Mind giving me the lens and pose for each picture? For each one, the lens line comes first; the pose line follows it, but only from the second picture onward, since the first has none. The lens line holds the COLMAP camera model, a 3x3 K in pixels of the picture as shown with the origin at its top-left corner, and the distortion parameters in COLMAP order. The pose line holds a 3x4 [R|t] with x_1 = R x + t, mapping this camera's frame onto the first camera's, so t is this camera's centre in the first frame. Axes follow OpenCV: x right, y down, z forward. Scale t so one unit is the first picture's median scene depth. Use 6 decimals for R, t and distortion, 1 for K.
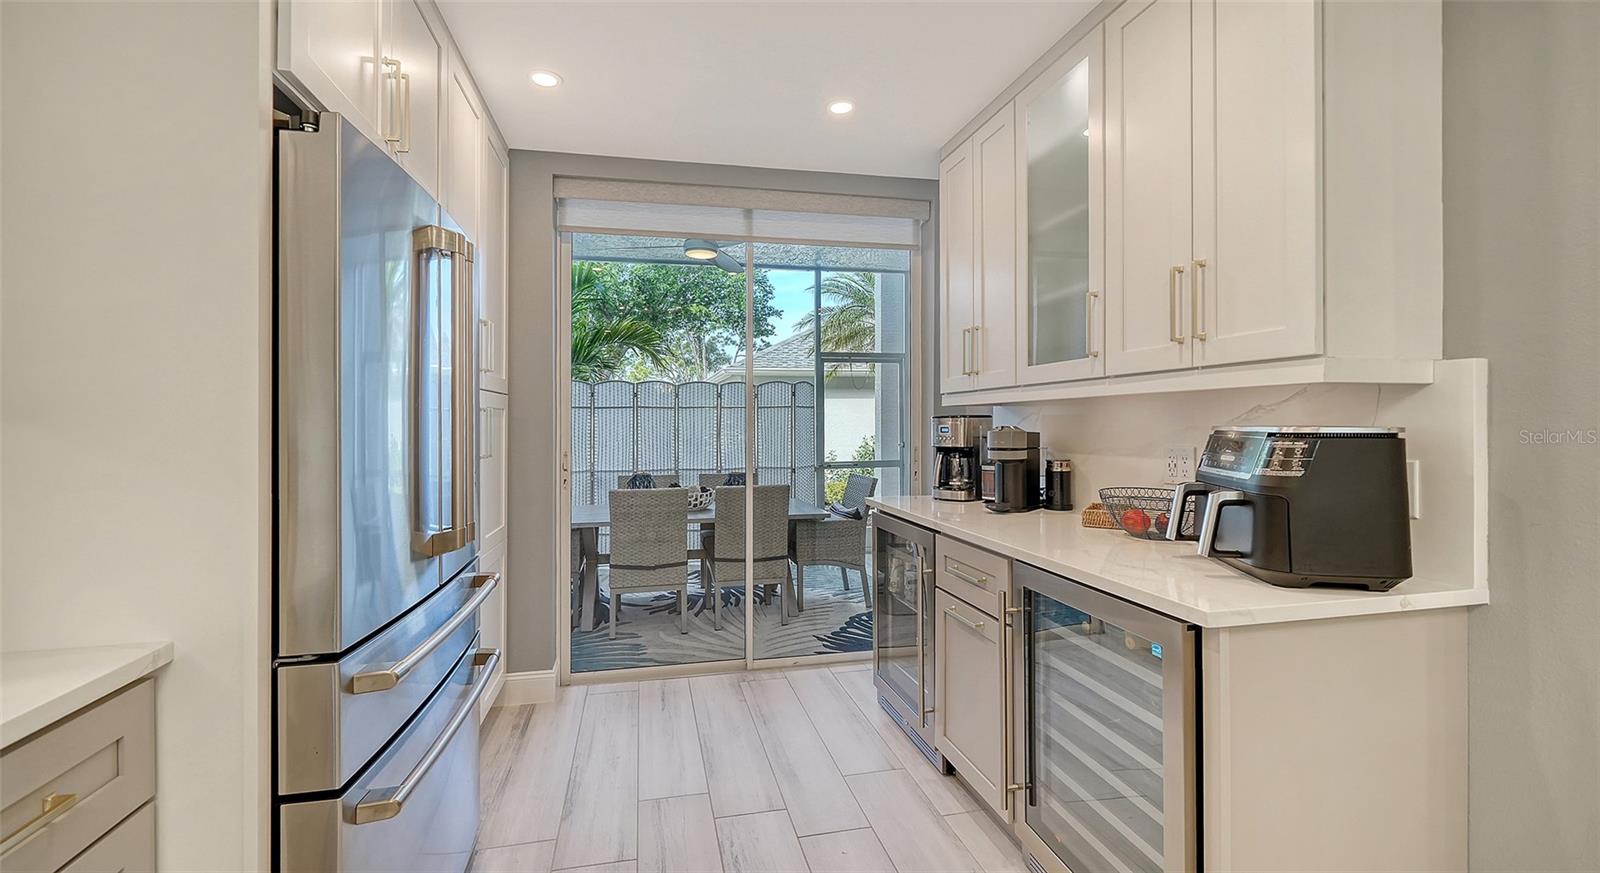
lens RADIAL K [[660.5, 0, 782.5], [0, 660.5, 422.4], [0, 0, 1]] dist [-0.000367, 0.000055]
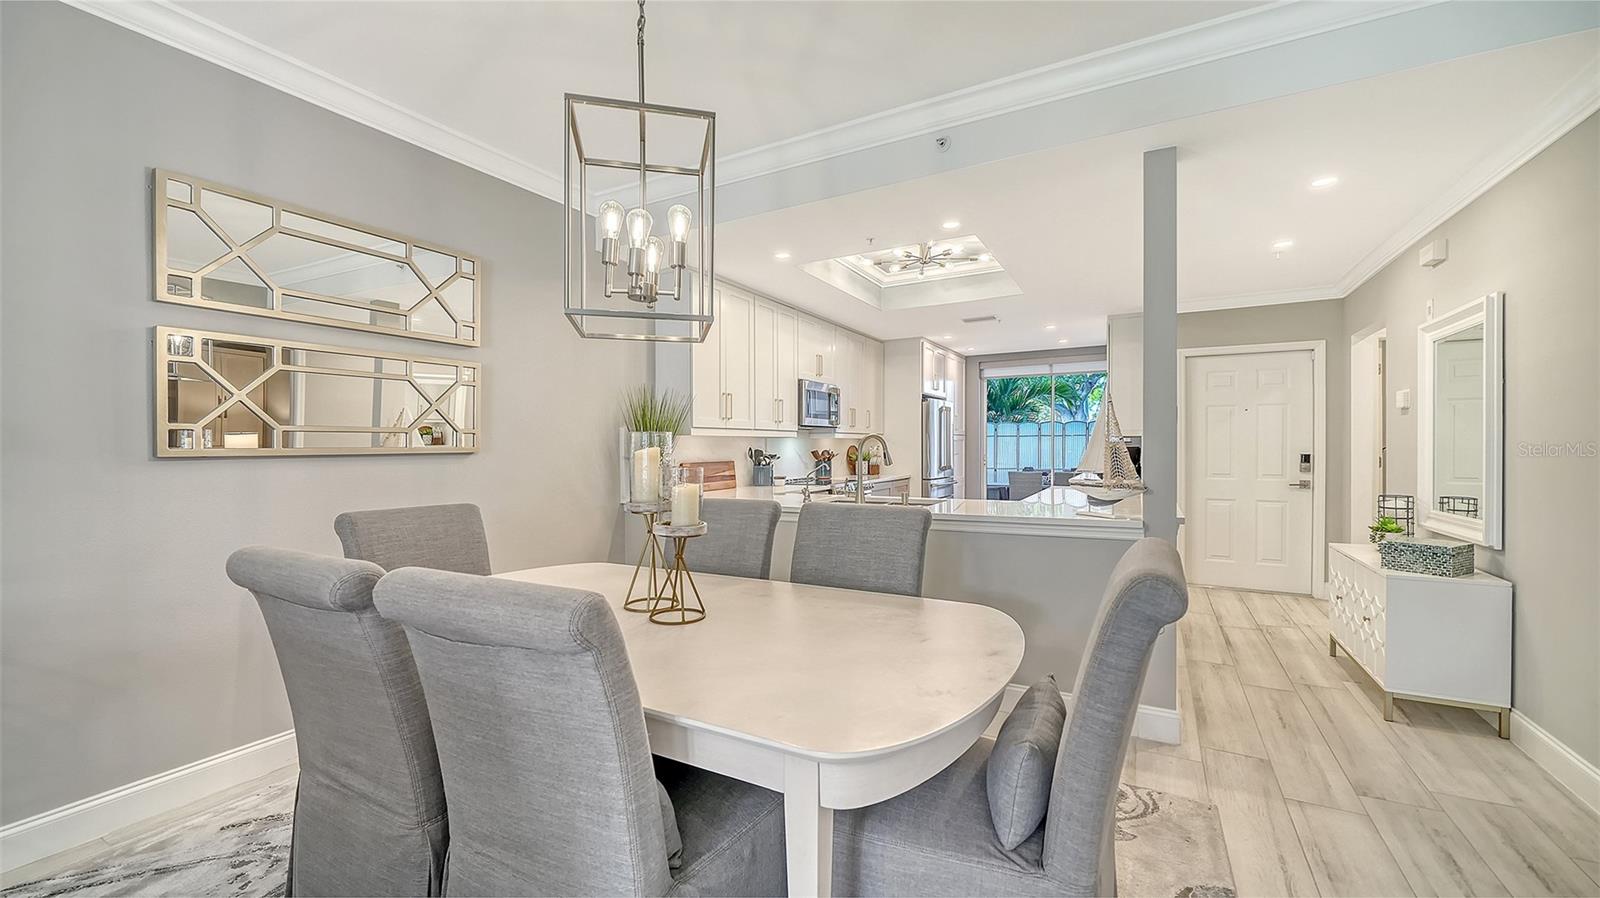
lens RADIAL K [[641.2, 0, 801.6], [0, 641.2, 450.3], [0, 0, 1]] dist [0.000641, 0.000097]
pose [[0.760587, 0.005017, -0.649216, 0.664331], [0.002635, 0.999938, 0.010815, -0.003839], [0.649230, -0.009937, 0.760527, -1.244169]]
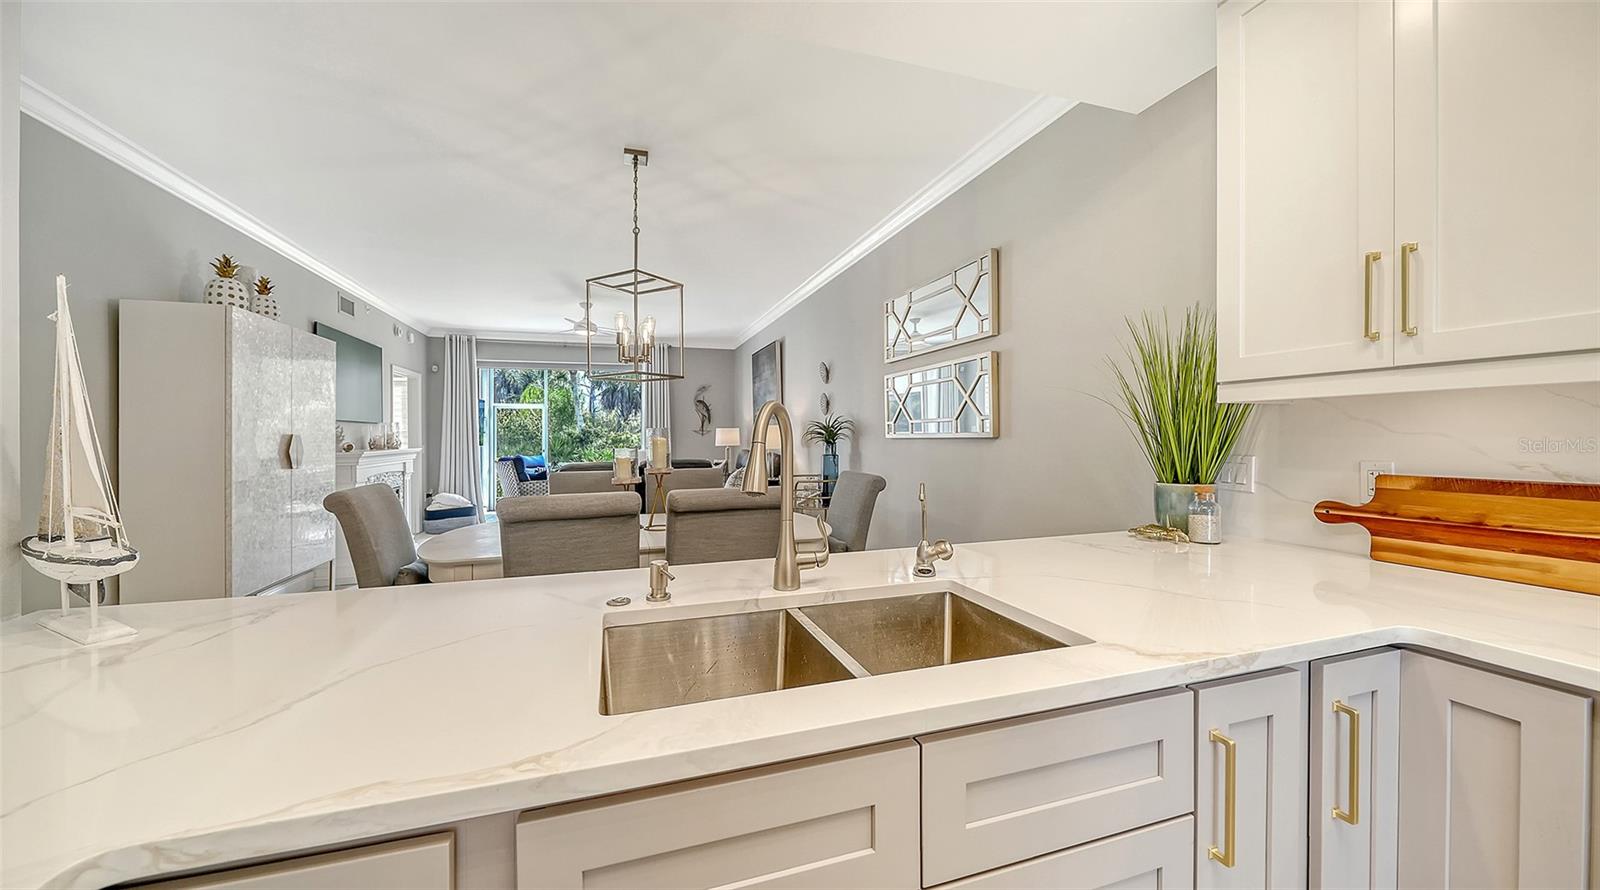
lens RADIAL K [[568.1, 0, 788.8], [0, 568.1, 442.5], [0, 0, 1]] dist [-0.003250, -0.001584]
pose [[-0.995326, 0.015791, -0.095277, 0.193643], [0.014772, 0.999826, 0.011397, 0.000586], [0.095441, 0.009936, -0.995386, -0.251301]]
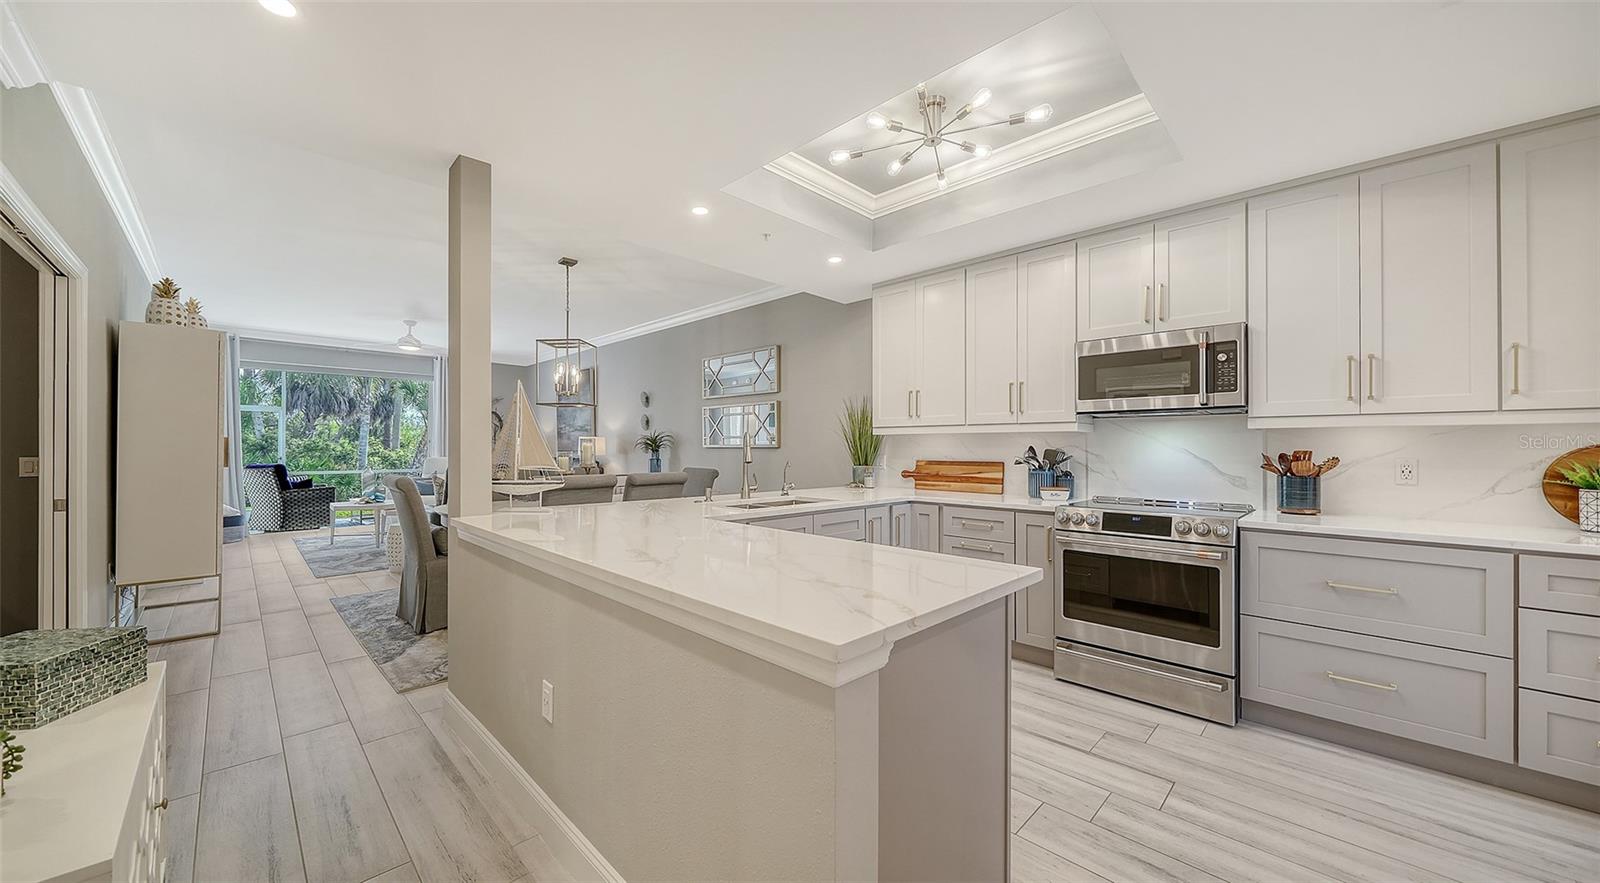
lens RADIAL K [[568.1, 0, 783.6], [0, 568.1, 449.2], [0, 0, 1]] dist [-0.003250, -0.001584]
pose [[-0.844576, 0.003517, -0.535424, 0.555870], [0.000693, 0.999985, 0.005474, 0.003417], [0.535435, 0.004252, -0.844566, 0.176796]]
